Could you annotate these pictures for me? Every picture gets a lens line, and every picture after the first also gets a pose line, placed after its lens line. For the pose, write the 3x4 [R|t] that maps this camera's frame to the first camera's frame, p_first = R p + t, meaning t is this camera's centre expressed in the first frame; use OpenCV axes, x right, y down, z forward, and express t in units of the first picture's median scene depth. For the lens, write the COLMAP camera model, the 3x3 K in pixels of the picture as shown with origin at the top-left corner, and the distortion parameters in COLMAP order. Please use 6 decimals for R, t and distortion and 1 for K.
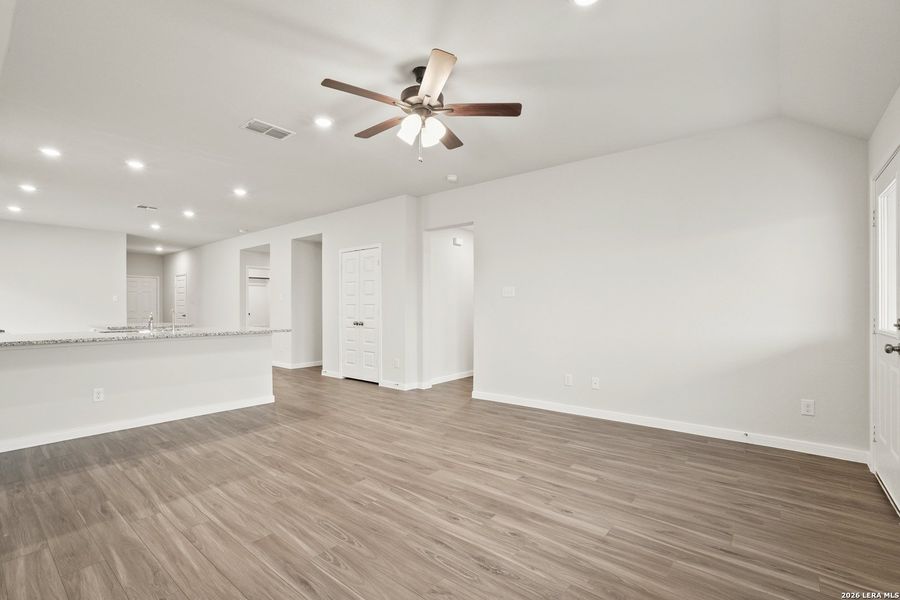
lens RADIAL K [[411.3, 0, 444.8], [0, 411.3, 306.2], [0, 0, 1]] dist [-0.020114, 0.002146]
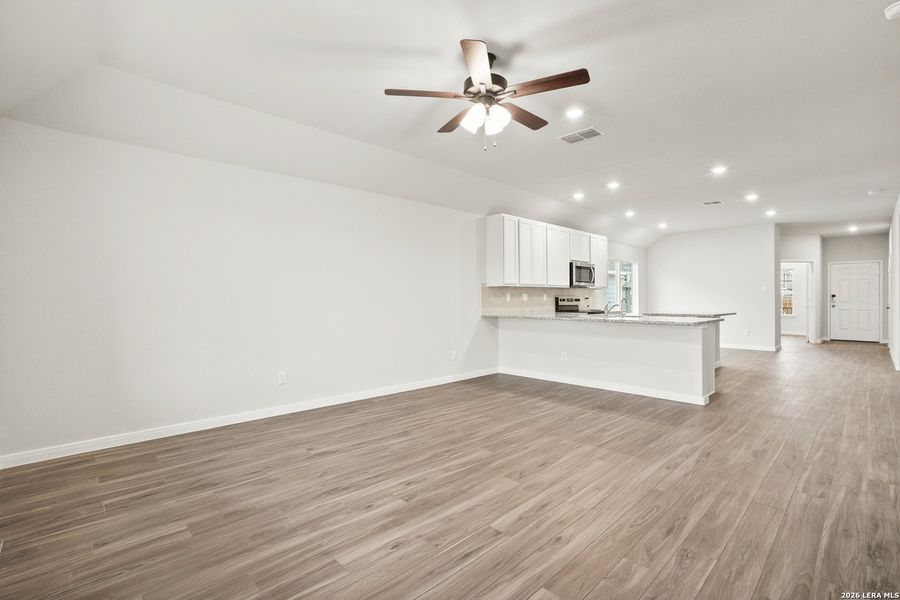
lens RADIAL K [[411.3, 0, 447.4], [0, 411.3, 297.7], [0, 0, 1]] dist [-0.020114, 0.002146]
pose [[-0.116163, -0.003275, -0.993225, 0.953155], [0.007796, 0.999961, -0.004209, 0.007072], [0.993200, -0.008232, -0.116133, 1.038130]]
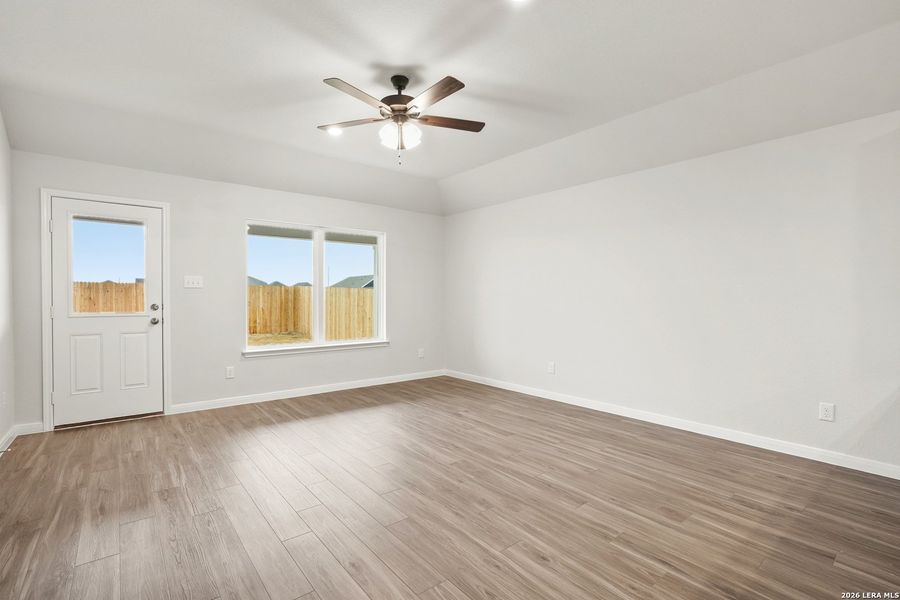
lens RADIAL K [[411.3, 0, 450.6], [0, 411.3, 302.5], [0, 0, 1]] dist [-0.020114, 0.002146]
pose [[-0.981552, -0.003706, 0.191159, -0.402595], [-0.003742, 0.999993, 0.000169, 0.012915], [-0.191158, -0.000550, -0.981559, 2.075821]]
